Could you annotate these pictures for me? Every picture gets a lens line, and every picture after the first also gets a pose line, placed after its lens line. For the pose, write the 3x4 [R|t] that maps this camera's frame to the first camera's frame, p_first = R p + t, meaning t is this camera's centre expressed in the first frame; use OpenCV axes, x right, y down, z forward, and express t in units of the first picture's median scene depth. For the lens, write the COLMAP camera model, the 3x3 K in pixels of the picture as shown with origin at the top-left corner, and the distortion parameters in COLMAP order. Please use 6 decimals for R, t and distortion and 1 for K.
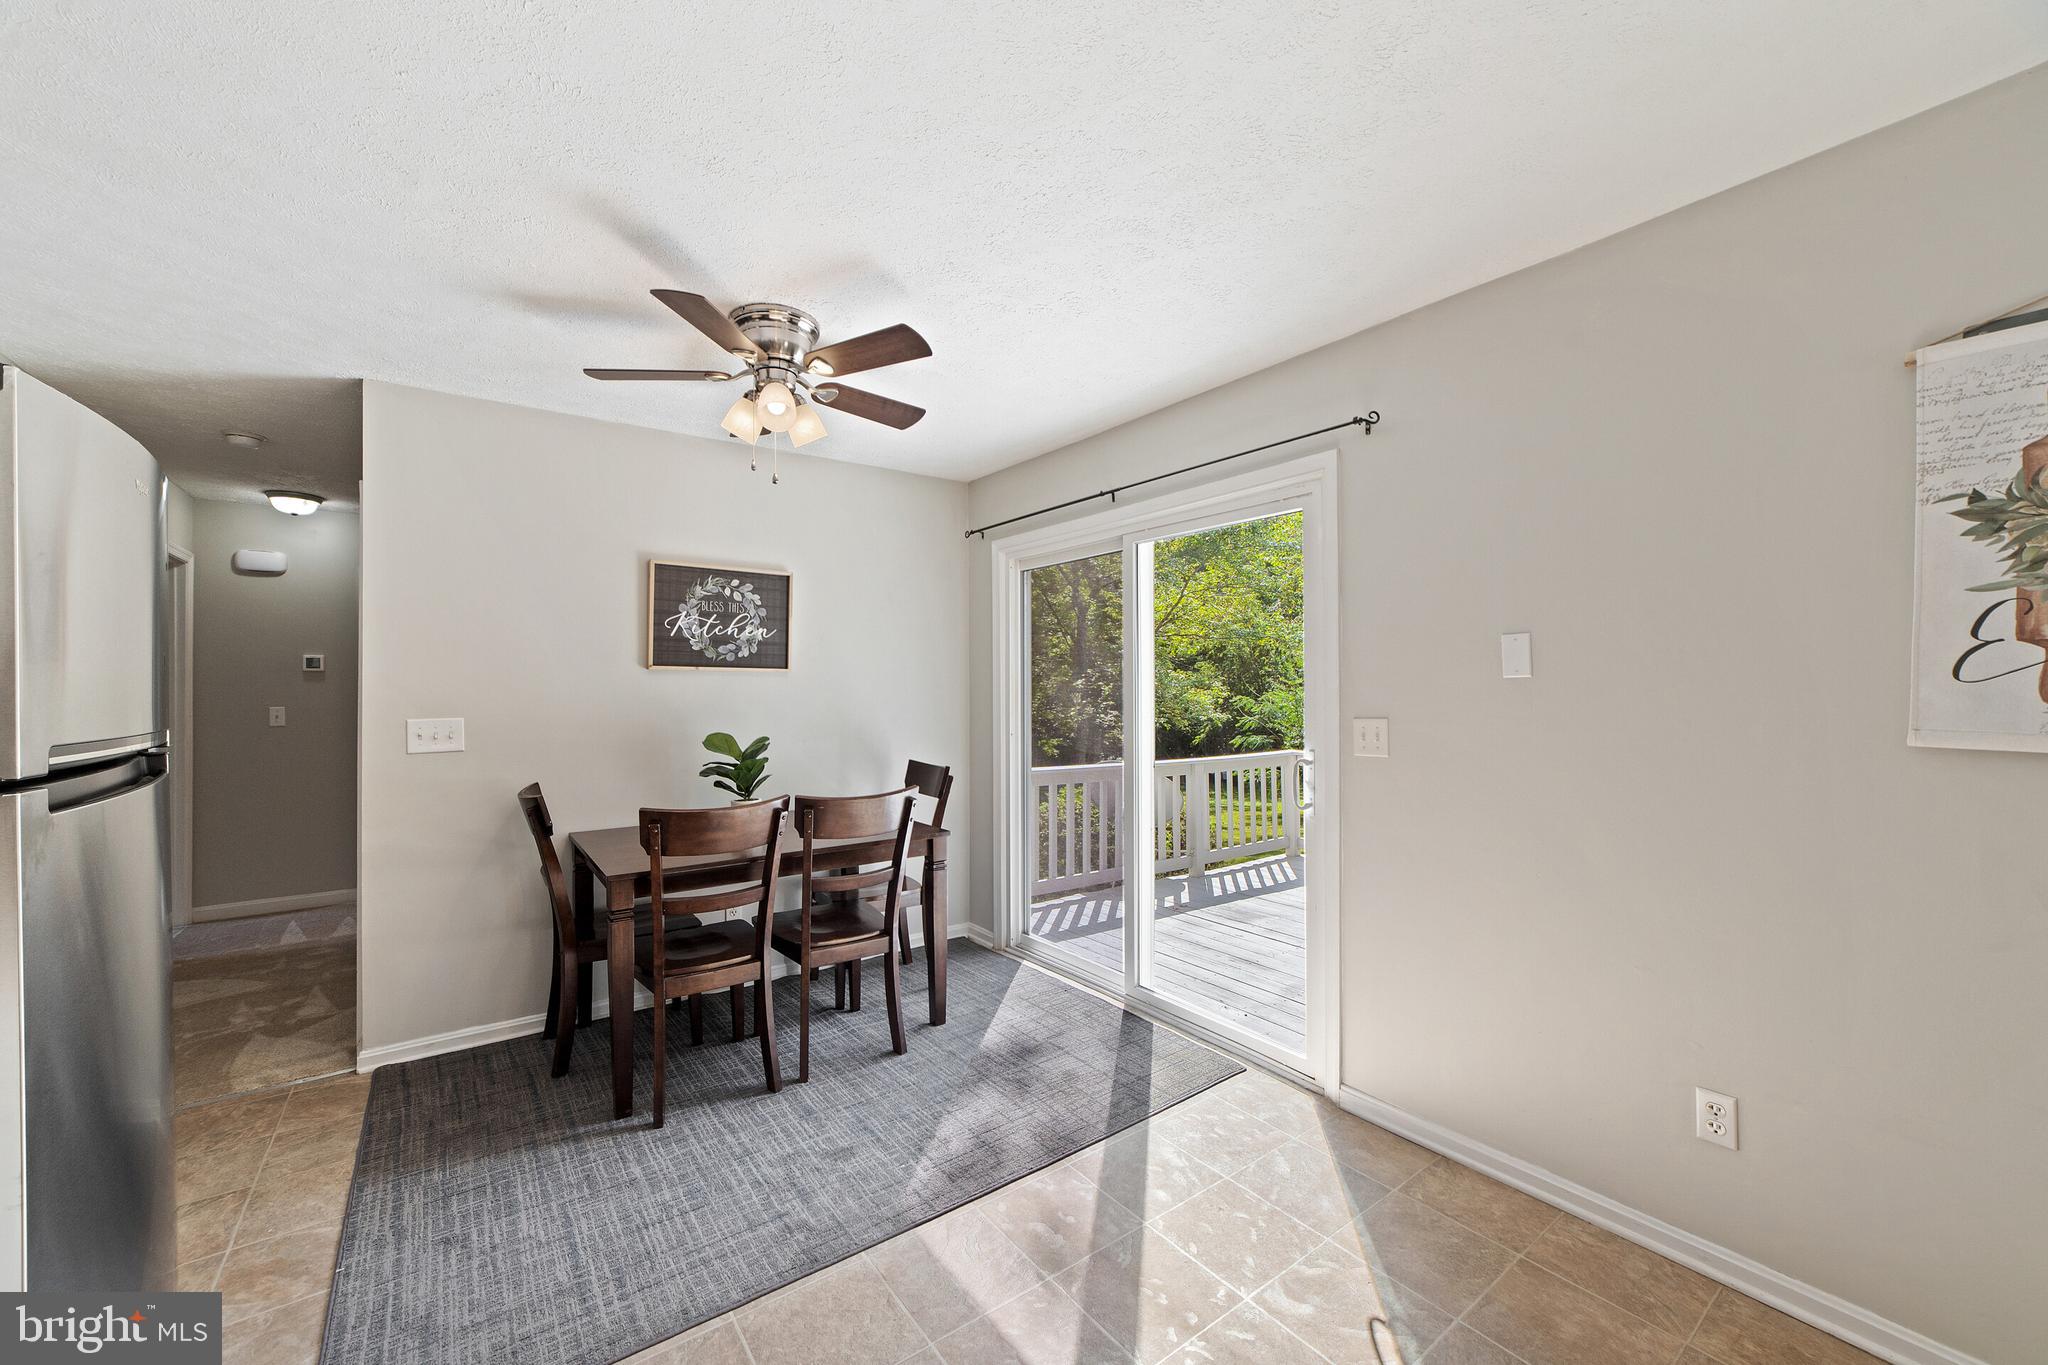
lens RADIAL K [[804.2, 0, 1003.7], [0, 804.2, 682.4], [0, 0, 1]] dist [-0.012759, 0.005145]
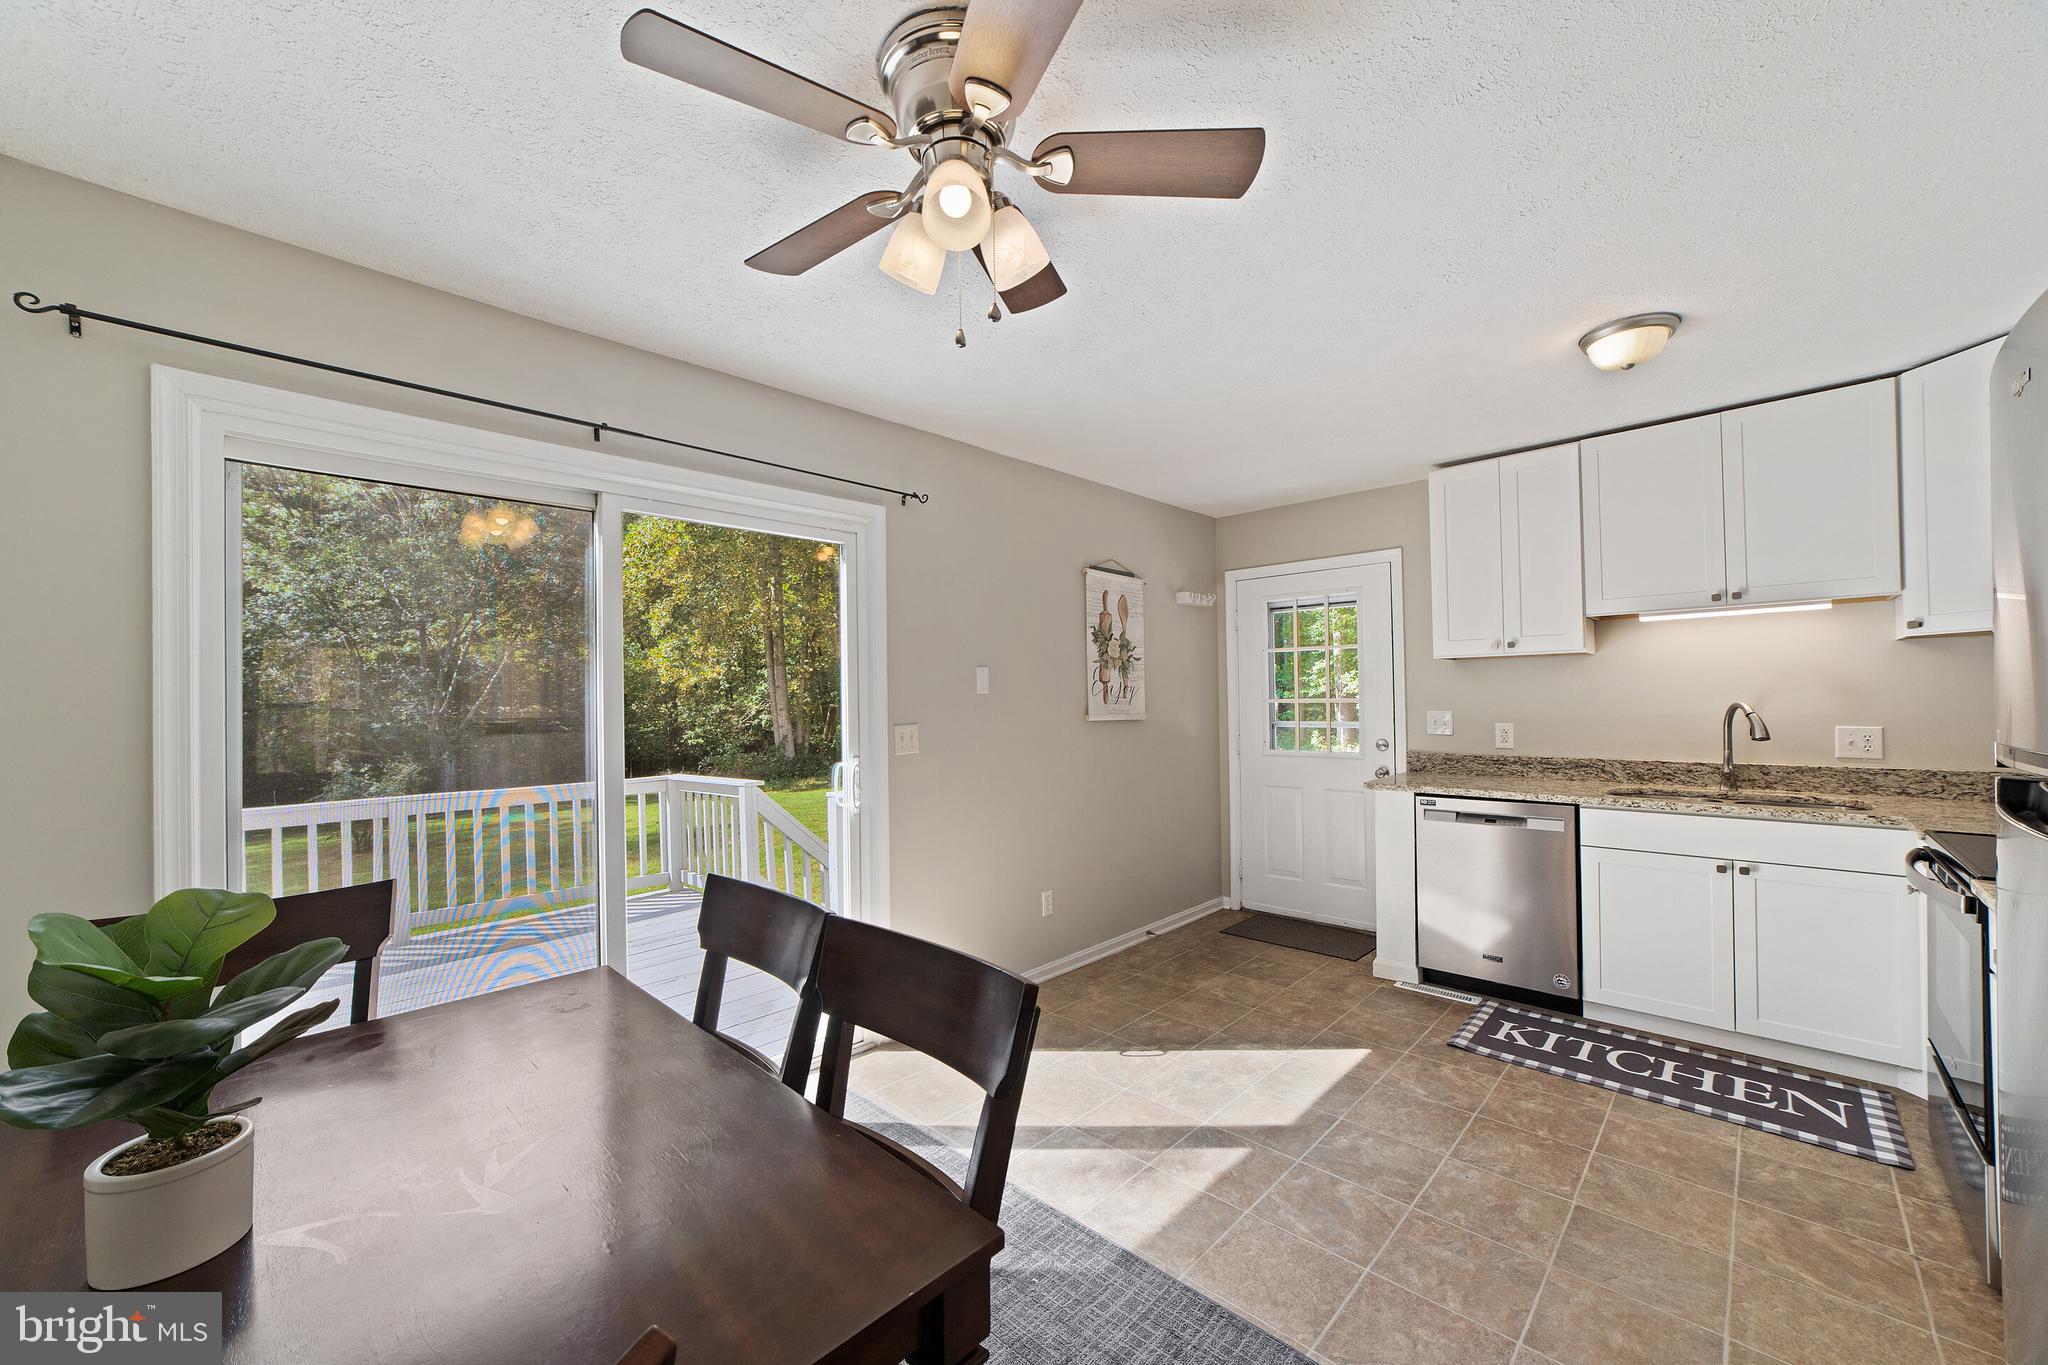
lens RADIAL K [[804.2, 0, 1044.1], [0, 804.2, 680.0], [0, 0, 1]] dist [-0.012759, 0.005145]
pose [[-0.205207, 0.024867, 0.978403, -0.619054], [0.009265, 0.999682, -0.023464, 0.003859], [-0.978675, 0.004250, -0.205372, 0.756378]]
